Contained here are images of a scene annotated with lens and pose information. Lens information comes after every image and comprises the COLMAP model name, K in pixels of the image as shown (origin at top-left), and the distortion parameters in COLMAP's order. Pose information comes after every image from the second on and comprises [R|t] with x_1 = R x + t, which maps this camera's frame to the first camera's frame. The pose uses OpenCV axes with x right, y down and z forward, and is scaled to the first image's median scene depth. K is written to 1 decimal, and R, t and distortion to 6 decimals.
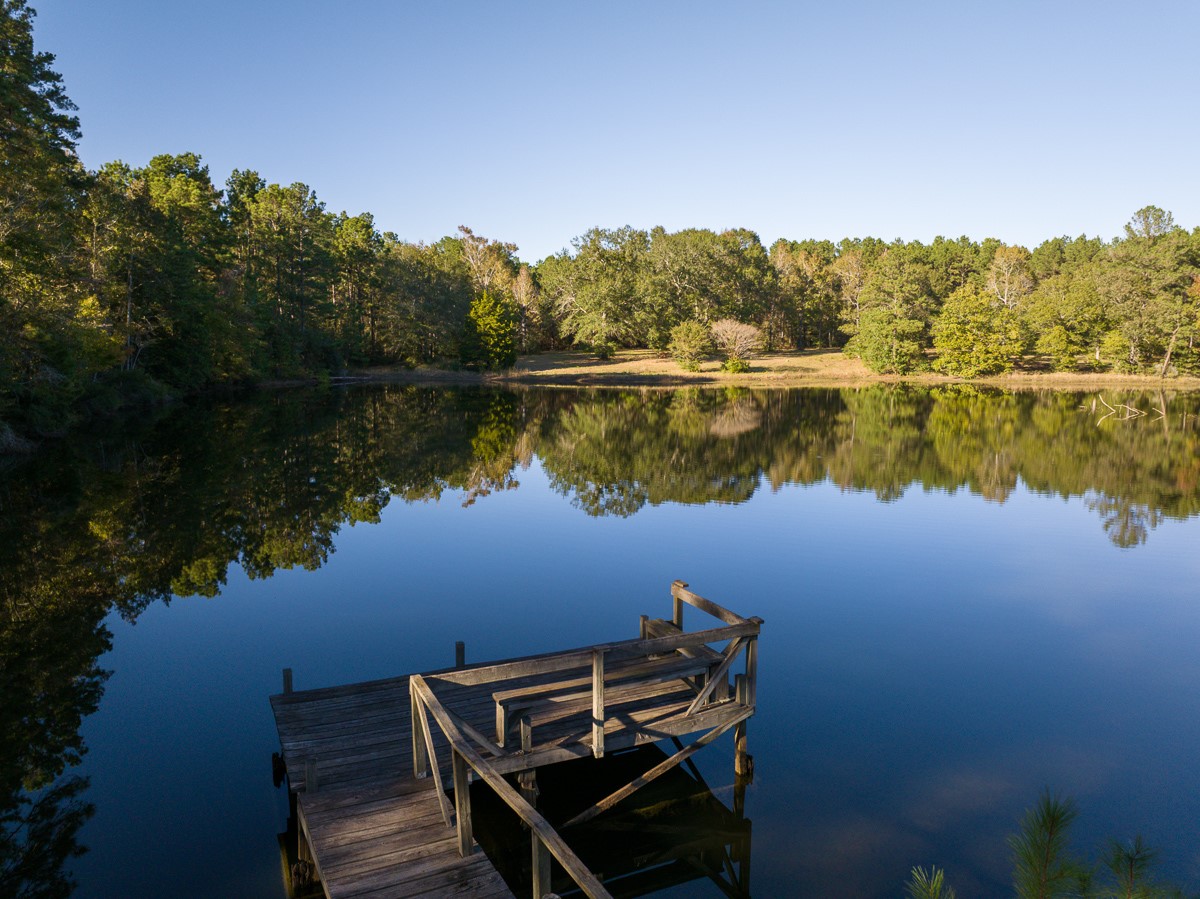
lens RADIAL K [[864.6, 0, 600.0], [0, 864.6, 449.5], [0, 0, 1]] dist [-0.029288, -0.006903]
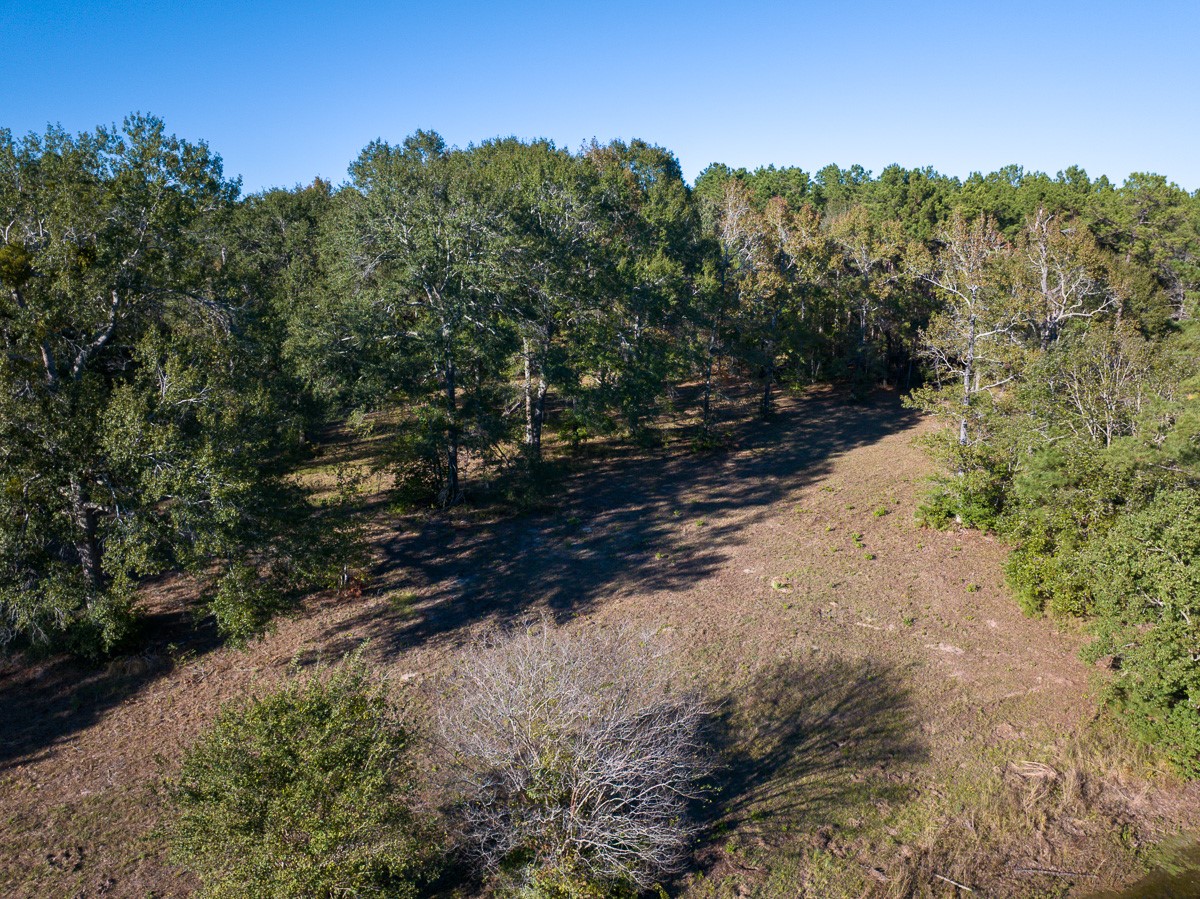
lens RADIAL K [[864.6, 0, 600.0], [0, 864.6, 449.5], [0, 0, 1]] dist [-0.029288, -0.006903]
pose [[0.994715, -0.014518, 0.101642, 0.139546], [0.005021, 0.995646, 0.093084, -0.200880], [-0.102551, -0.092081, 0.990457, 0.788367]]
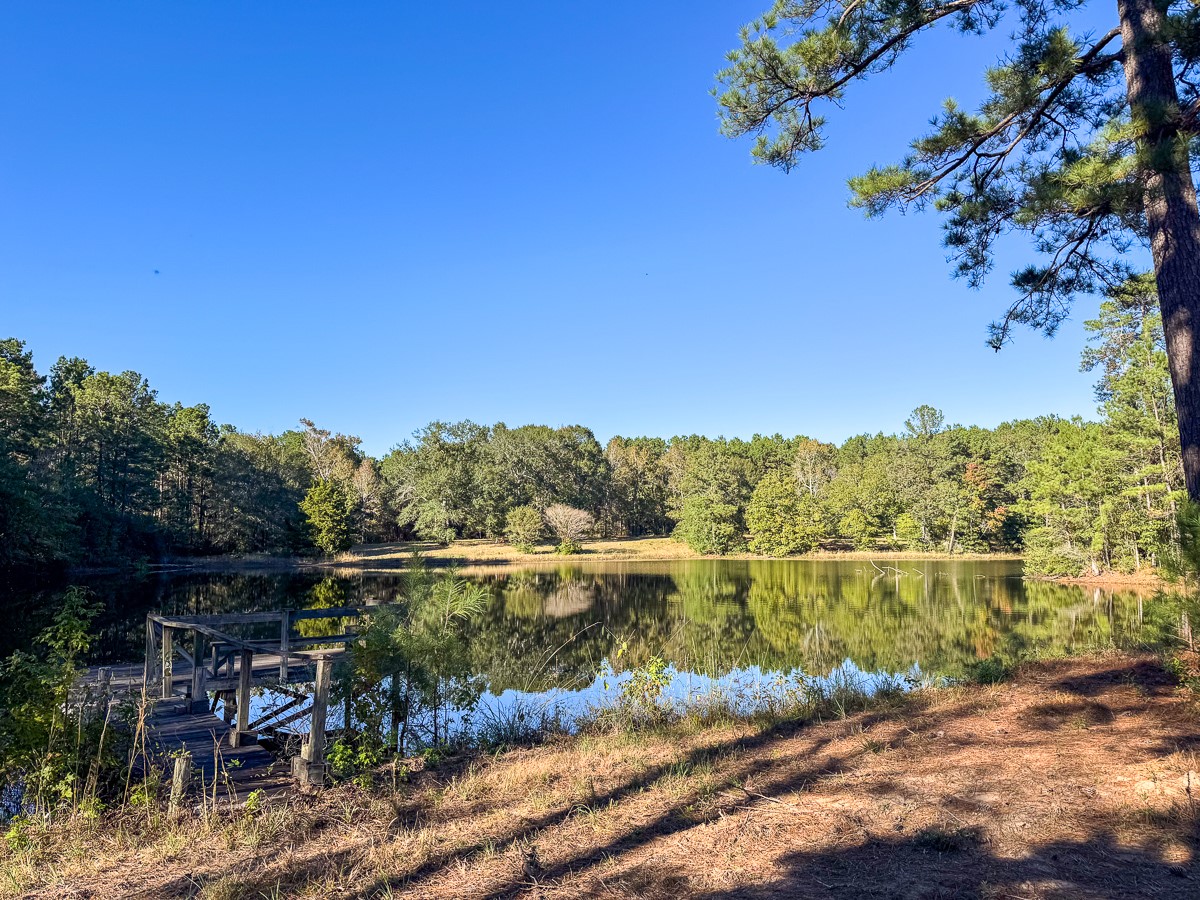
lens RADIAL K [[859.6, 0, 600.0], [0, 859.6, 450.0], [0, 0, 1]] dist [0.116382, -0.156282]
pose [[0.985961, 0.006170, 0.166861, 0.017039], [0.031772, 0.974127, -0.223757, 0.022297], [-0.163924, 0.225917, 0.960255, -0.046817]]
